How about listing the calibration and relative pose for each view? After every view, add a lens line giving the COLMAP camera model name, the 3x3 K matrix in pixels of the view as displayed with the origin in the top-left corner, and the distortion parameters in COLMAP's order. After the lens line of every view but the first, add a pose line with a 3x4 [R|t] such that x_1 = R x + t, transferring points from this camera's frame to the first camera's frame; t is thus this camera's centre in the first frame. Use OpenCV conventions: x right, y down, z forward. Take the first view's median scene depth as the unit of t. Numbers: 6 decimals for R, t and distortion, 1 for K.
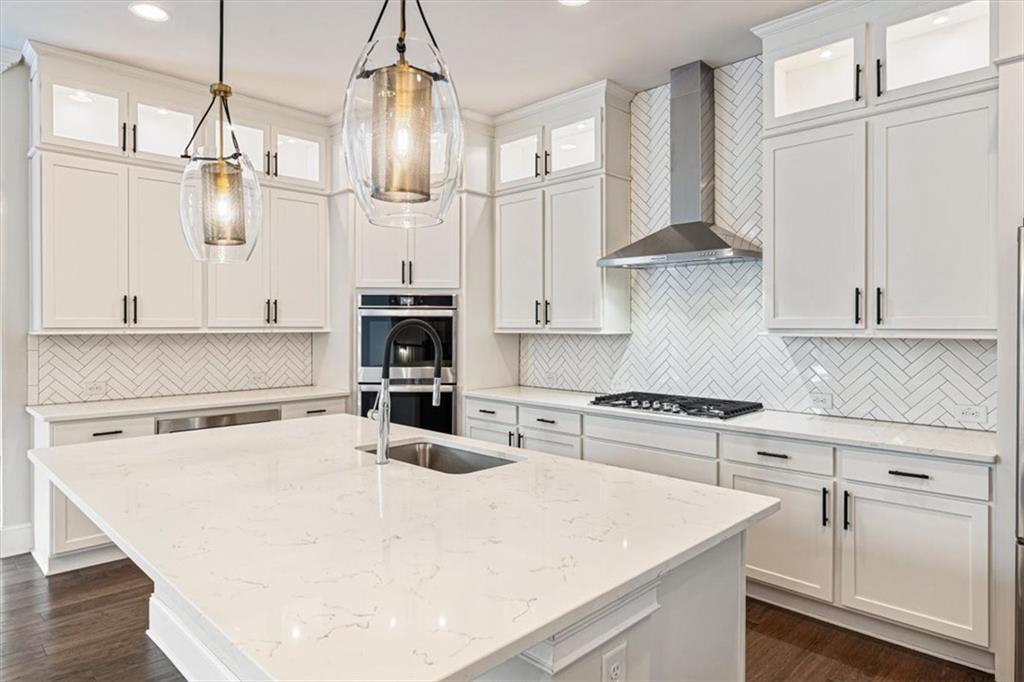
lens RADIAL K [[614.2, 0, 512.8], [0, 614.2, 330.7], [0, 0, 1]] dist [0.004291, 0.001714]
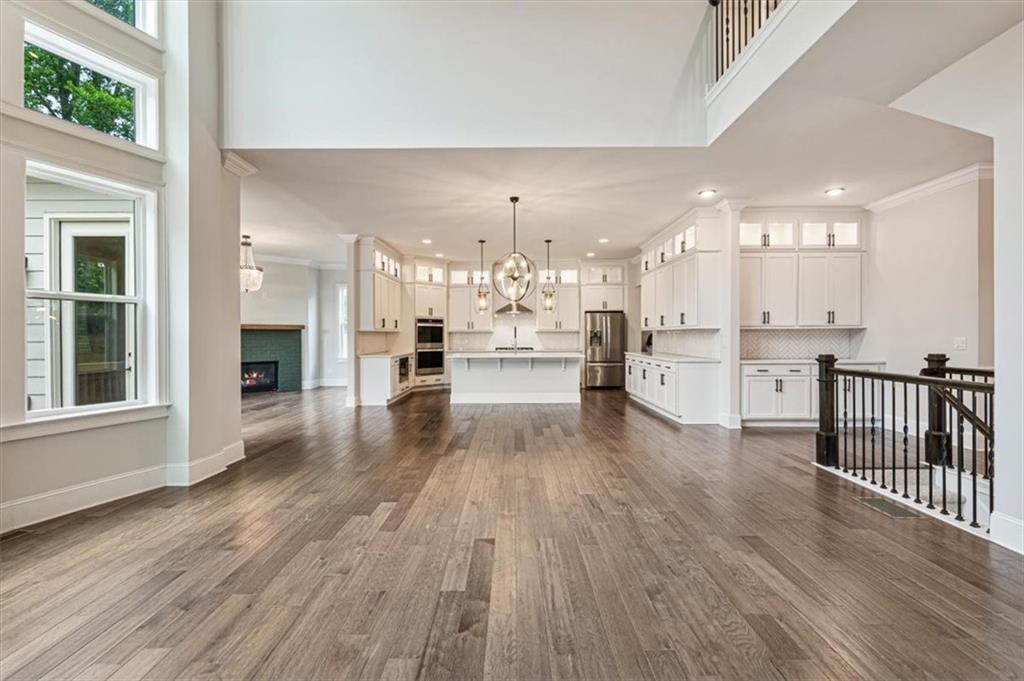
lens RADIAL K [[439.0, 0, 510.9], [0, 439.0, 339.8], [0, 0, 1]] dist [0.003396, 0.000086]
pose [[0.706338, -0.012099, 0.707771, -1.456600], [0.010950, 0.999921, 0.006165, 0.035247], [-0.707790, 0.003396, 0.706415, -0.820925]]
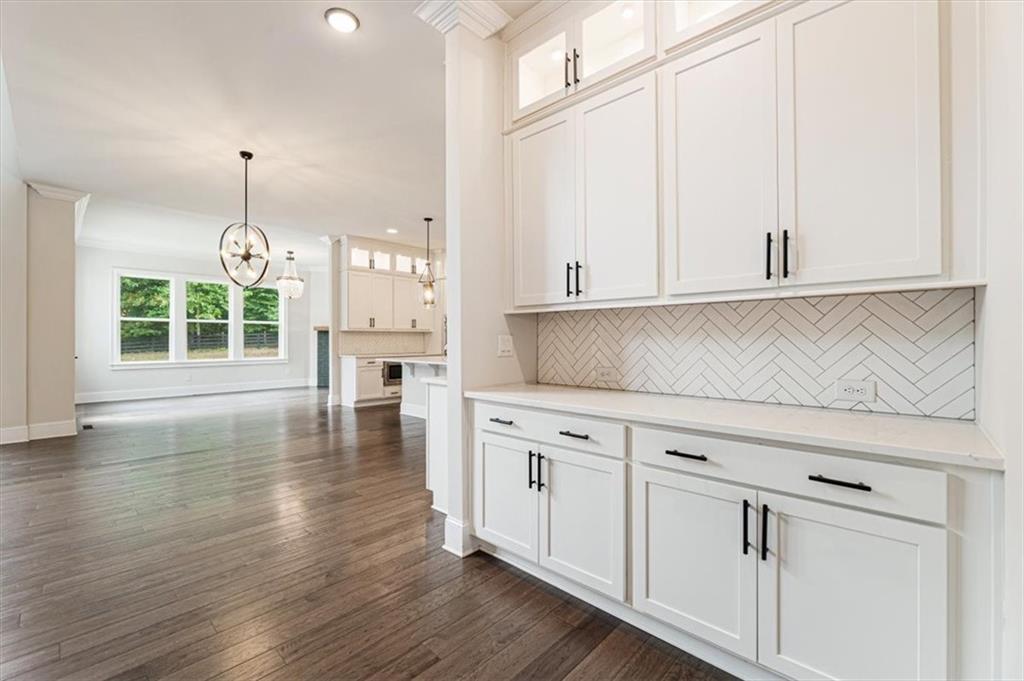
lens RADIAL K [[426.9, 0, 511.7], [0, 426.9, 338.6], [0, 0, 1]] dist [-0.001936, -0.000292]
pose [[0.999234, -0.003933, 0.038947, -0.032217], [0.004343, 0.999936, -0.010459, 0.056078], [-0.038903, 0.010620, 0.999187, -0.899153]]
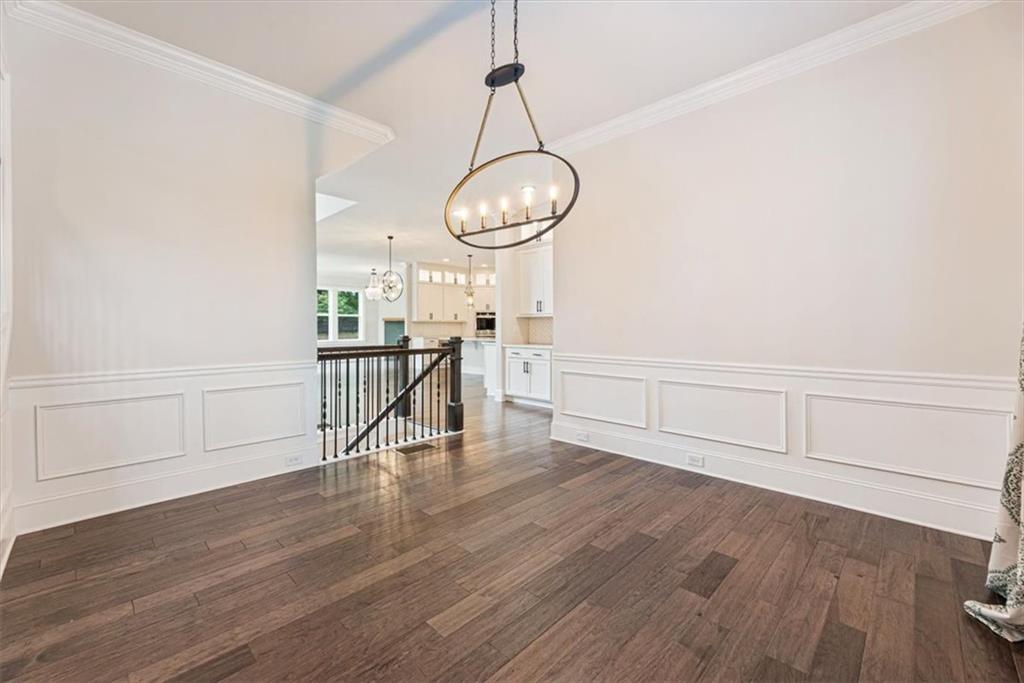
lens RADIAL K [[426.9, 0, 502.8], [0, 426.9, 327.2], [0, 0, 1]] dist [-0.001936, -0.000292]
pose [[0.999978, -0.002888, -0.005952, -0.058159], [0.002828, 0.999945, -0.010125, 0.069109], [0.005981, 0.010108, 0.999931, -1.860707]]
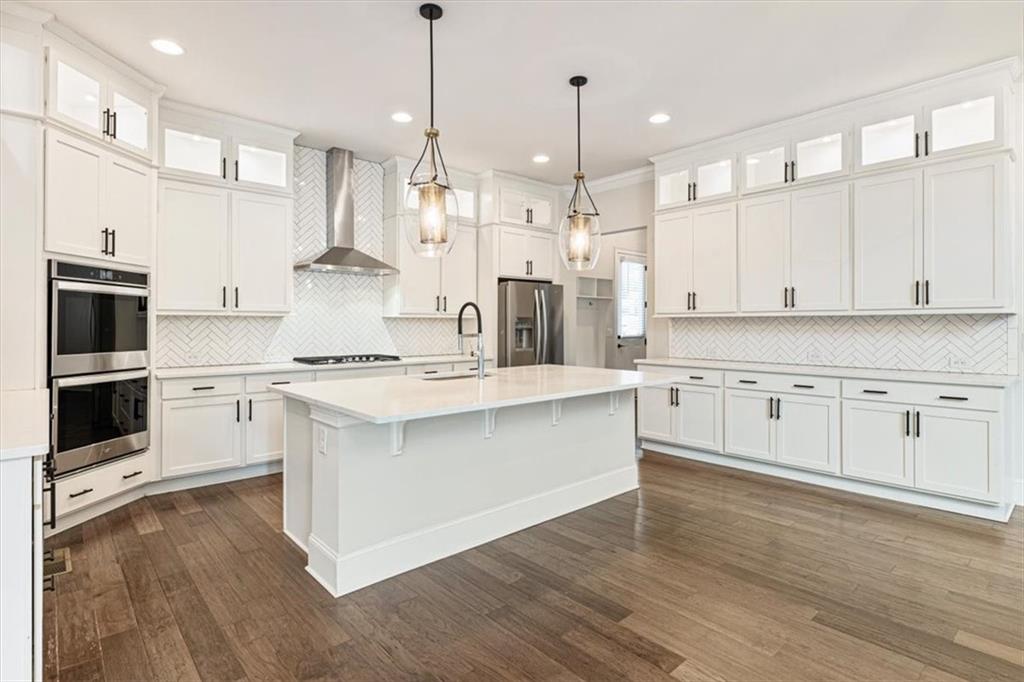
lens RADIAL K [[522.0, 0, 514.9], [0, 522.0, 324.3], [0, 0, 1]] dist [-0.003274, 0.000004]
pose [[0.047907, -0.003831, 0.998844, -0.894341], [0.004971, 0.999981, 0.003597, 0.020798], [-0.998839, 0.004793, 0.047925, 0.407657]]
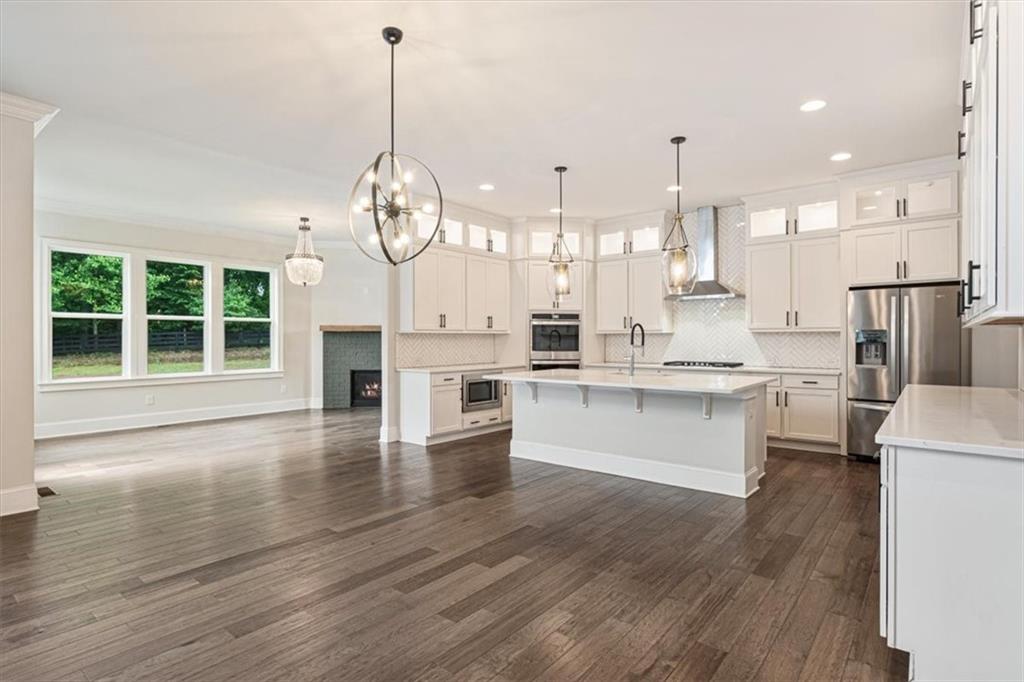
lens RADIAL K [[522.0, 0, 513.0], [0, 522.0, 341.4], [0, 0, 1]] dist [-0.003274, 0.000004]
pose [[0.994286, -0.005578, 0.106606, -0.491738], [0.005813, 0.999981, -0.001897, 0.031785], [-0.106593, 0.002506, 0.994300, -0.621887]]
